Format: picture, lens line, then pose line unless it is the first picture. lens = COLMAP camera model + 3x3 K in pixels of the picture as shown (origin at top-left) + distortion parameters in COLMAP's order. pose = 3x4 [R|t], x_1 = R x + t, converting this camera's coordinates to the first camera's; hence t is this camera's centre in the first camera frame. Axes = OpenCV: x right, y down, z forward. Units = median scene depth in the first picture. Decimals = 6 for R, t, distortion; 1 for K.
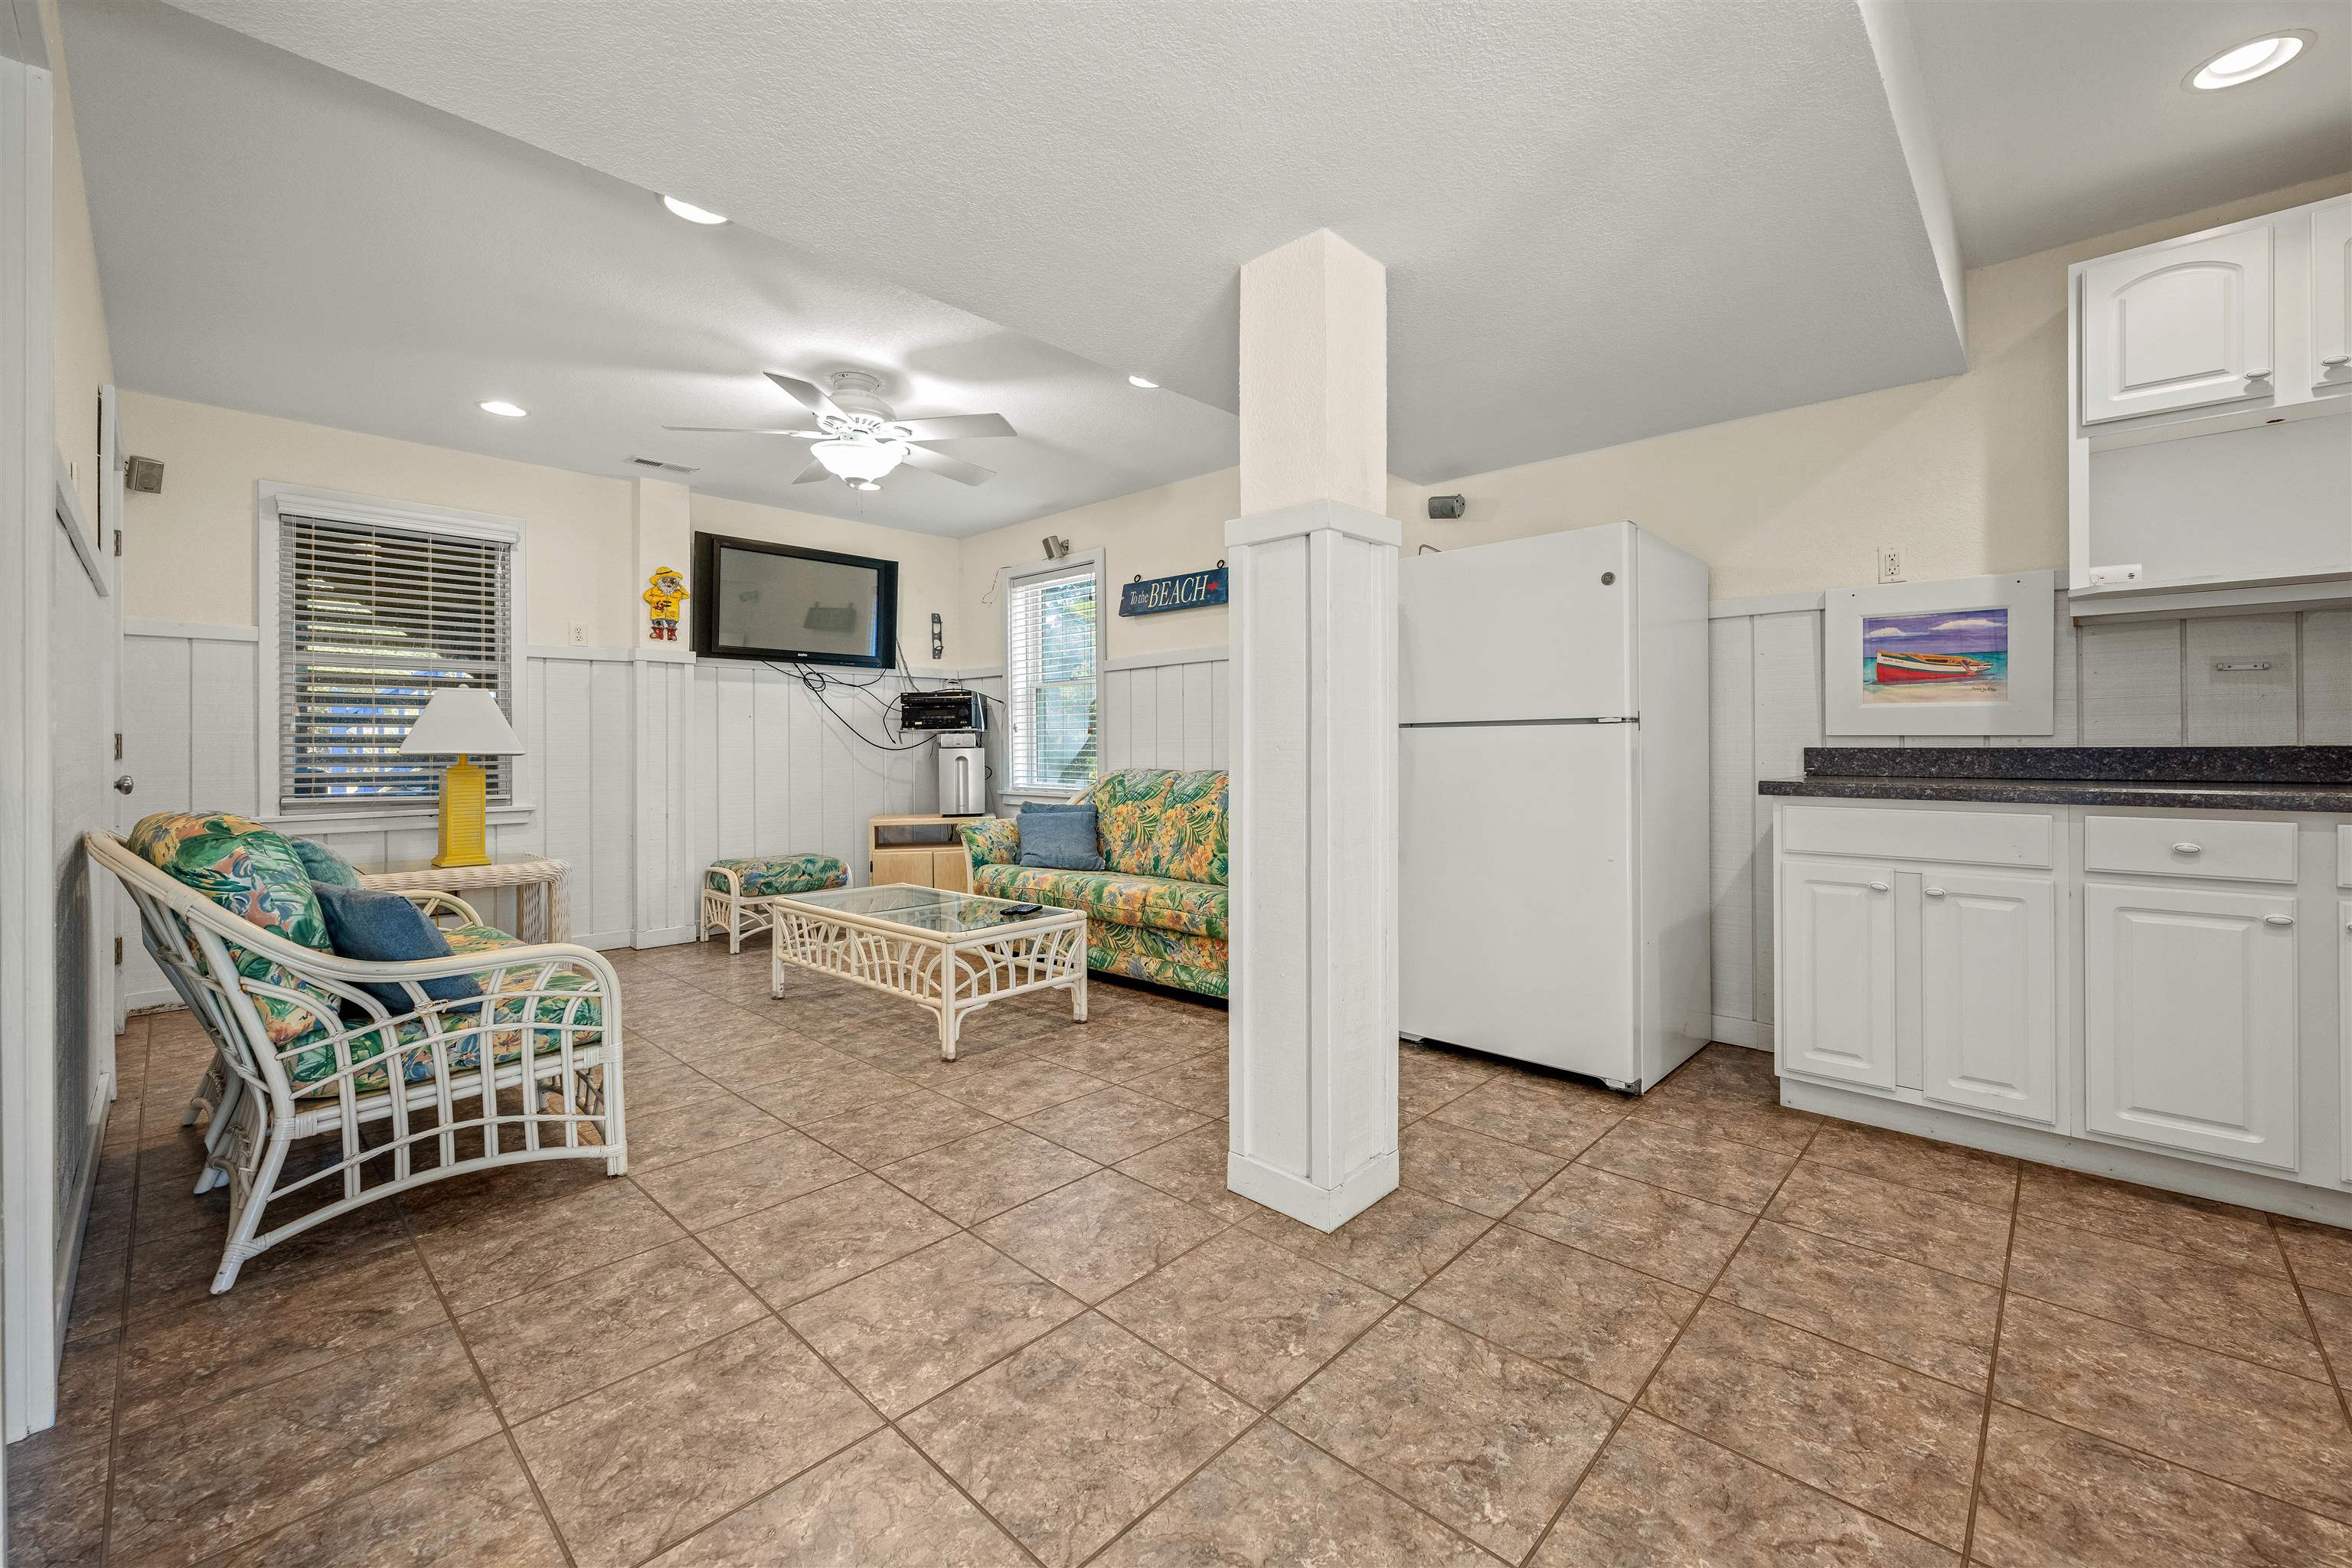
lens RADIAL K [[942.4, 0, 1180.6], [0, 942.4, 774.7], [0, 0, 1]] dist [0.001572, -0.000010]
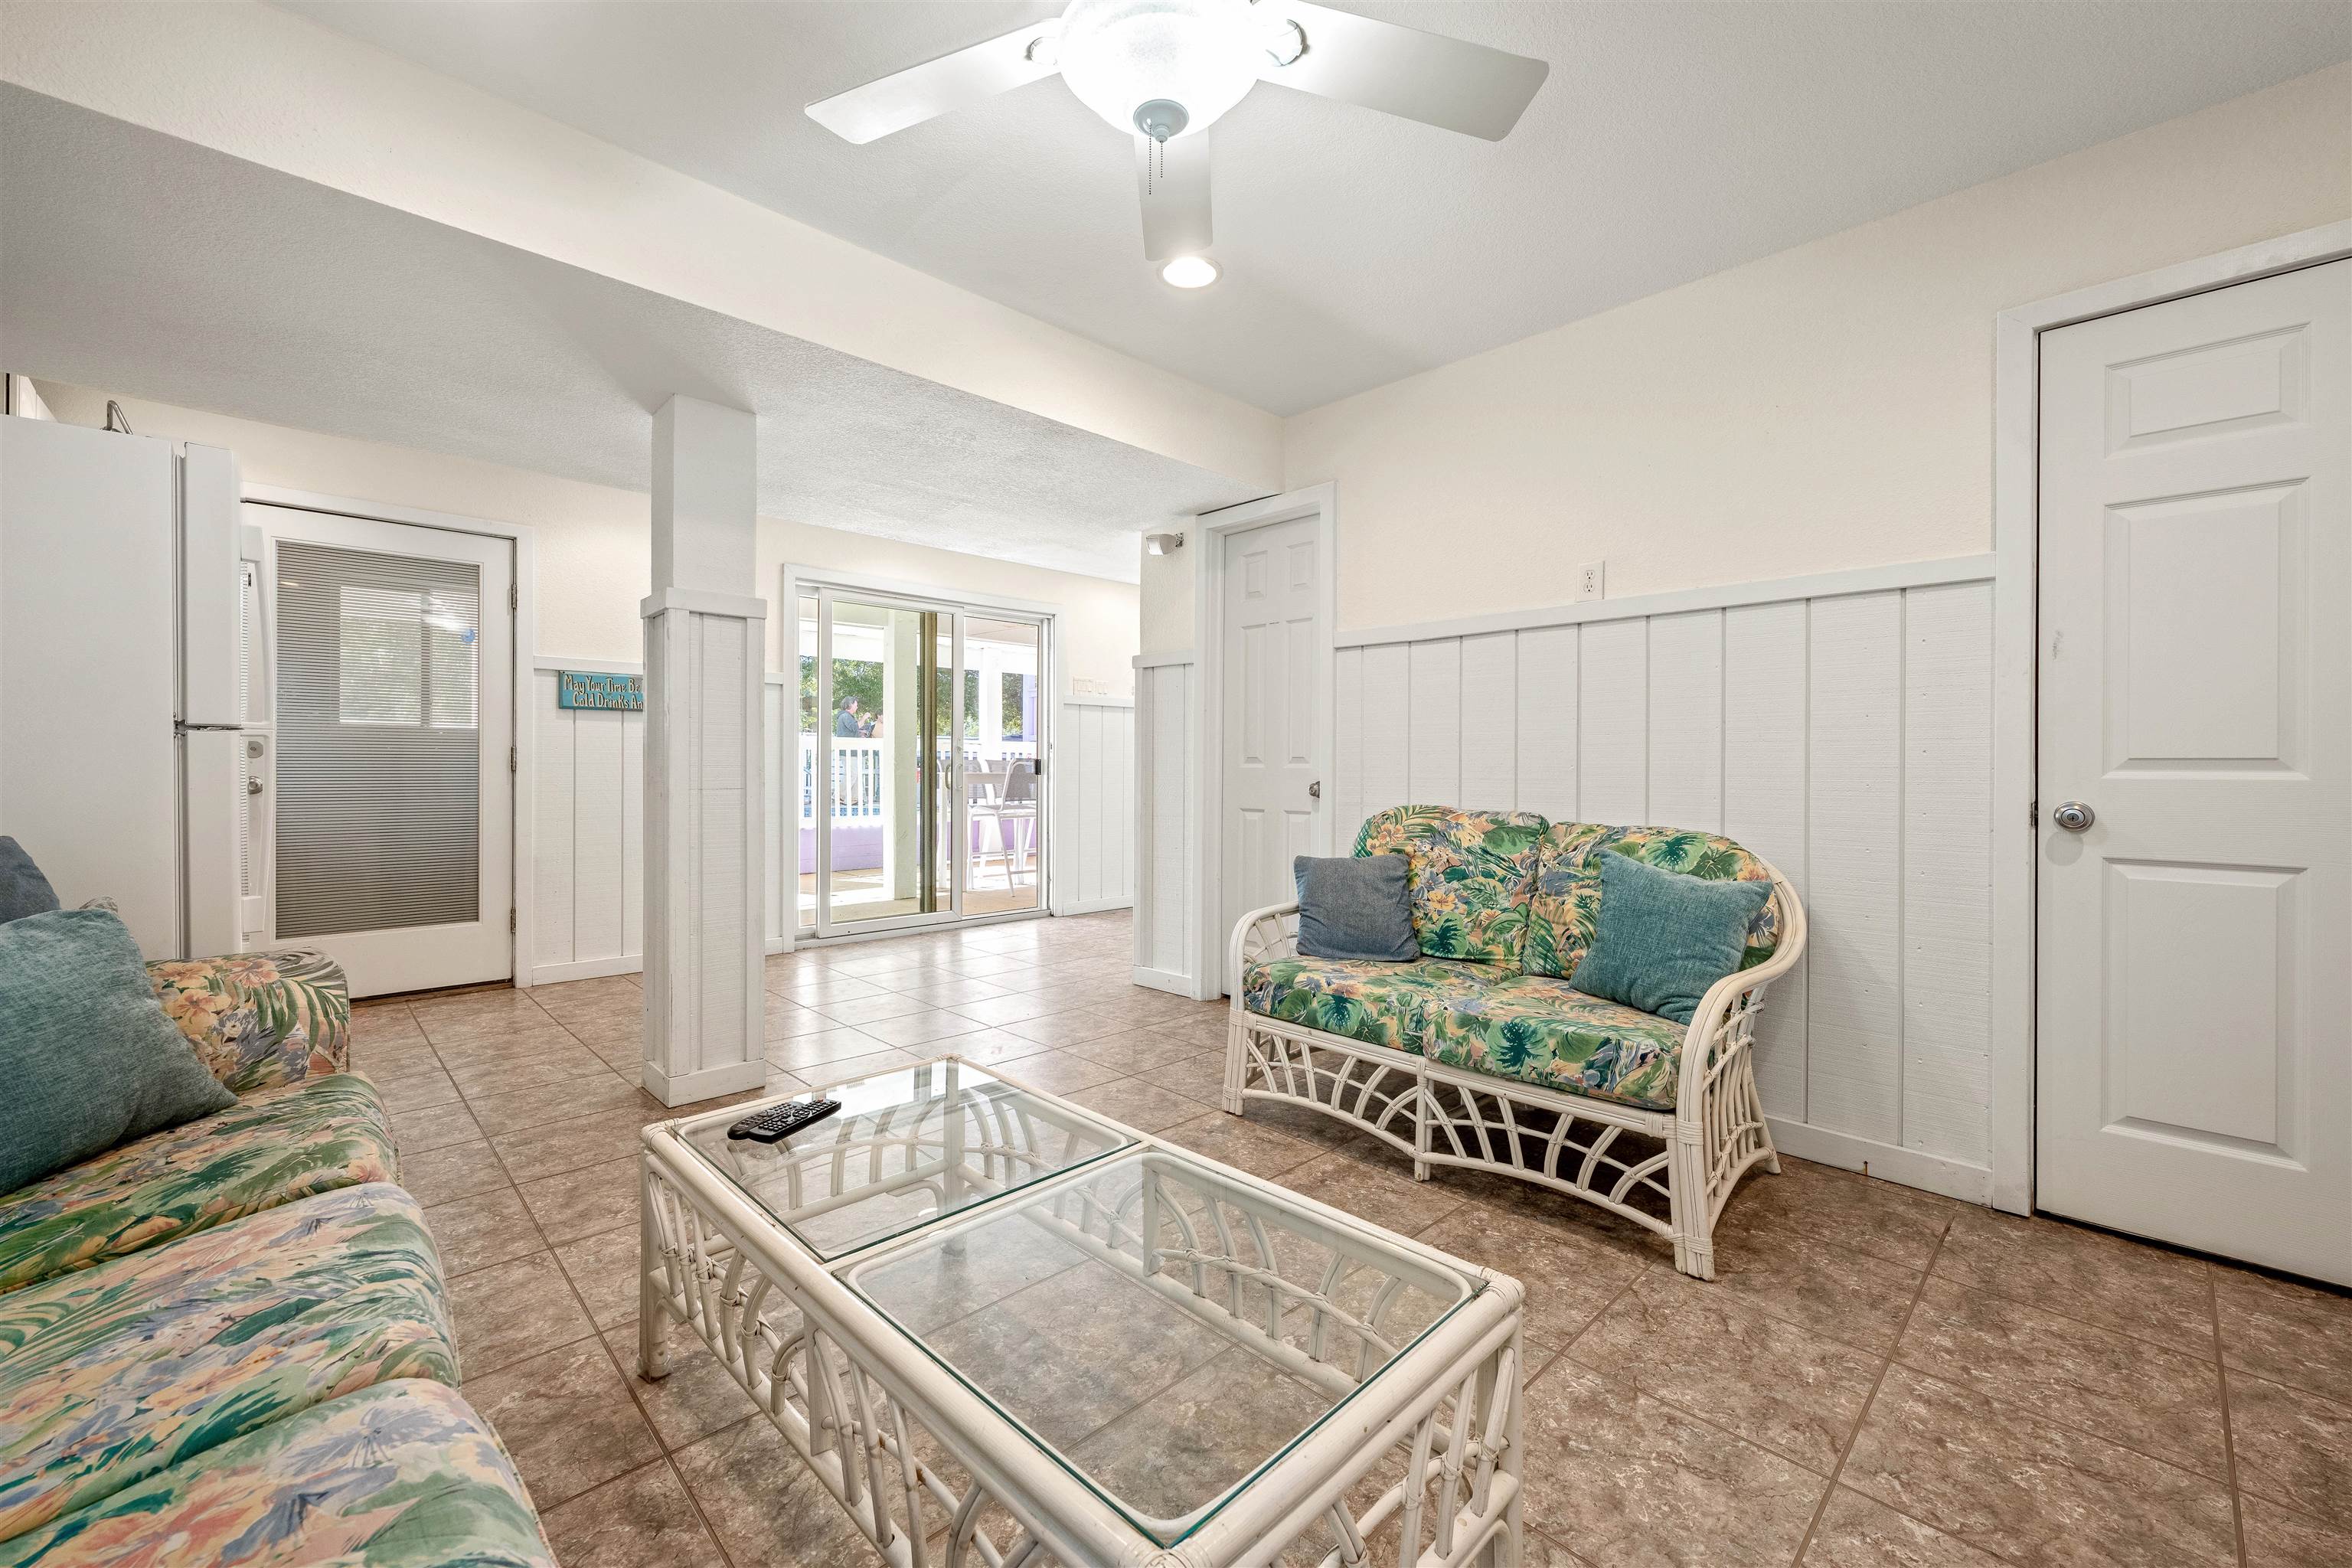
lens RADIAL K [[942.4, 0, 1180.6], [0, 942.4, 774.7], [0, 0, 1]] dist [0.001572, -0.000010]
pose [[-0.999052, -0.001941, 0.043495, -0.489076], [-0.000307, 0.999295, 0.037555, -0.053071], [-0.043538, 0.037506, -0.998348, 1.857766]]
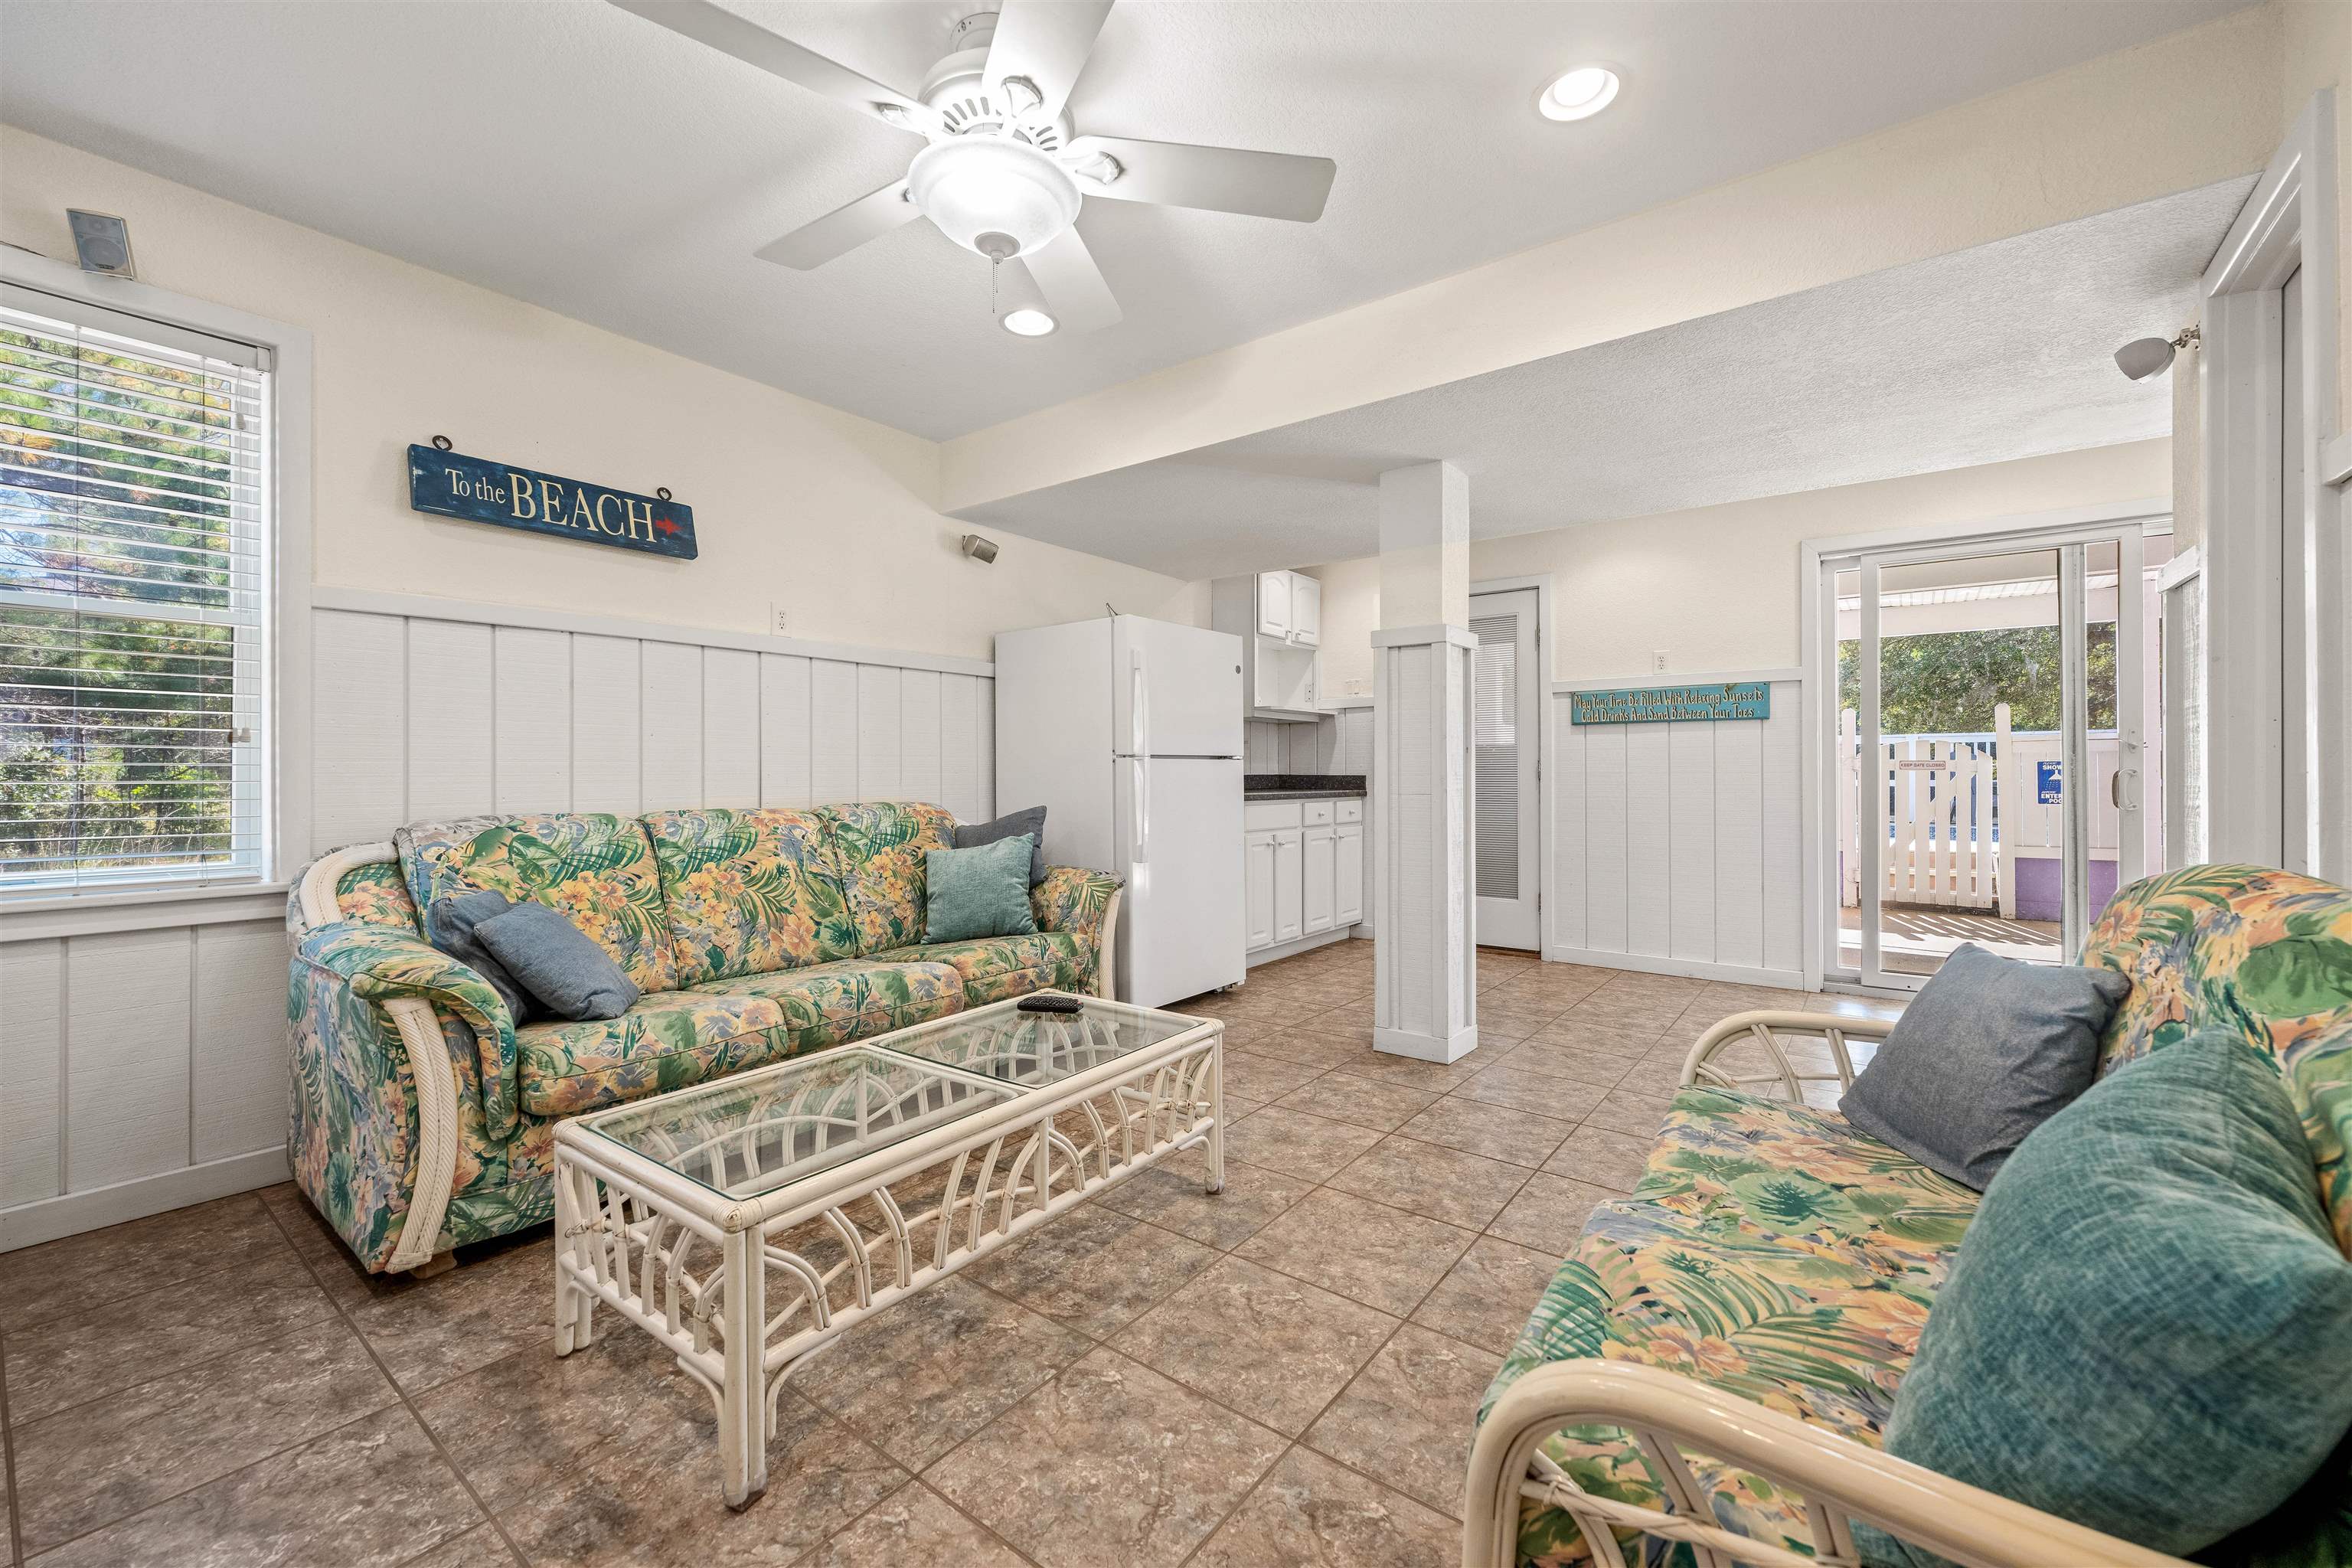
lens RADIAL K [[942.4, 0, 1180.6], [0, 942.4, 774.7], [0, 0, 1]] dist [0.001572, -0.000010]
pose [[-0.101305, 0.004450, 0.994845, -1.119180], [0.031581, 0.999500, -0.001254, -0.029147], [-0.994354, 0.031291, -0.101395, 1.240092]]
